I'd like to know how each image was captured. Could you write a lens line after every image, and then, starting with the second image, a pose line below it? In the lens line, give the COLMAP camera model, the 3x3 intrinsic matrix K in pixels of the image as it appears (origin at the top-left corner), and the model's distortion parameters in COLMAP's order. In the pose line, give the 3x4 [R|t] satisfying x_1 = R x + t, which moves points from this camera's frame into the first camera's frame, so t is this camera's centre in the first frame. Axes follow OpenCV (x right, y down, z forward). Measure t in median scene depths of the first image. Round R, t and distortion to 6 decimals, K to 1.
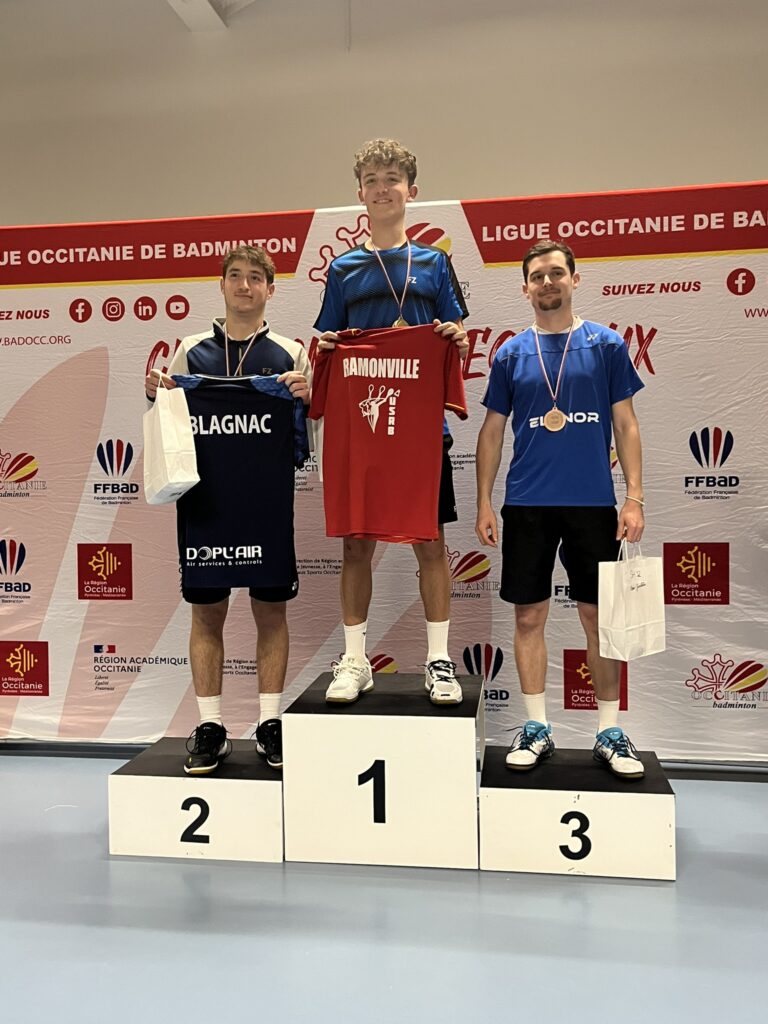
lens RADIAL K [[956.3, 0, 379.3], [0, 956.3, 509.8], [0, 0, 1]] dist [0.037558, 0.000000]
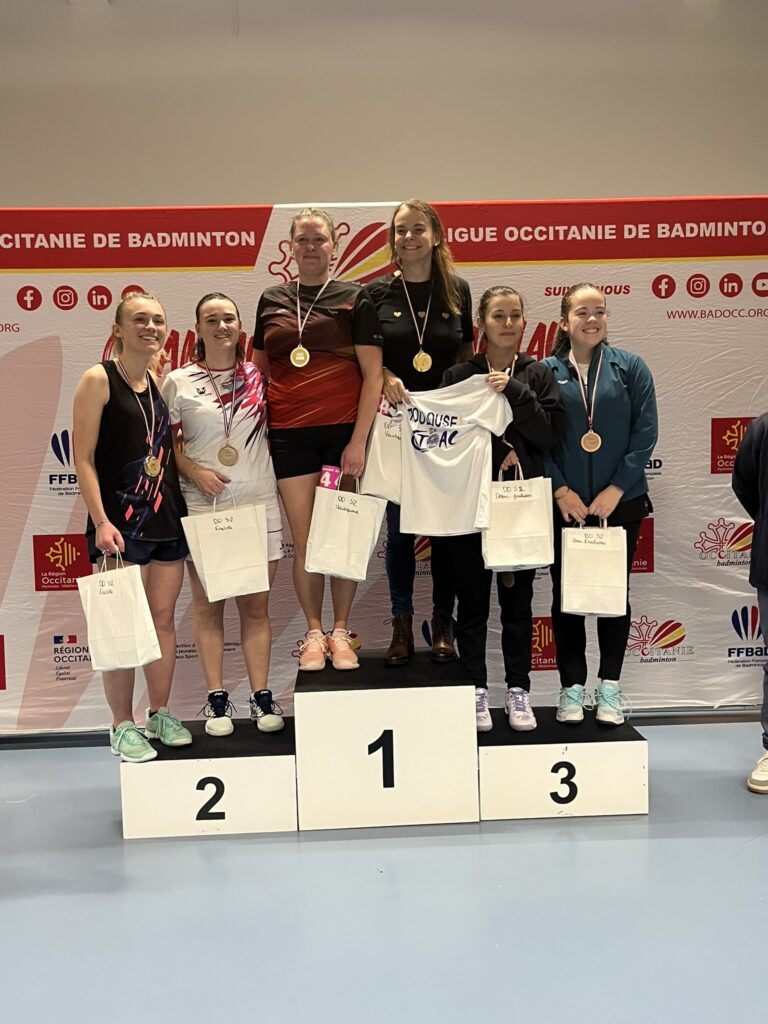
lens RADIAL K [[900.0, 0, 388.4], [0, 900.0, 524.3], [0, 0, 1]] dist [0.028725, 0.012019]
pose [[0.980840, -0.026200, 0.193045, -0.142301], [0.019243, 0.999099, 0.037825, -0.004684], [-0.193862, -0.033386, 0.980460, 0.013983]]
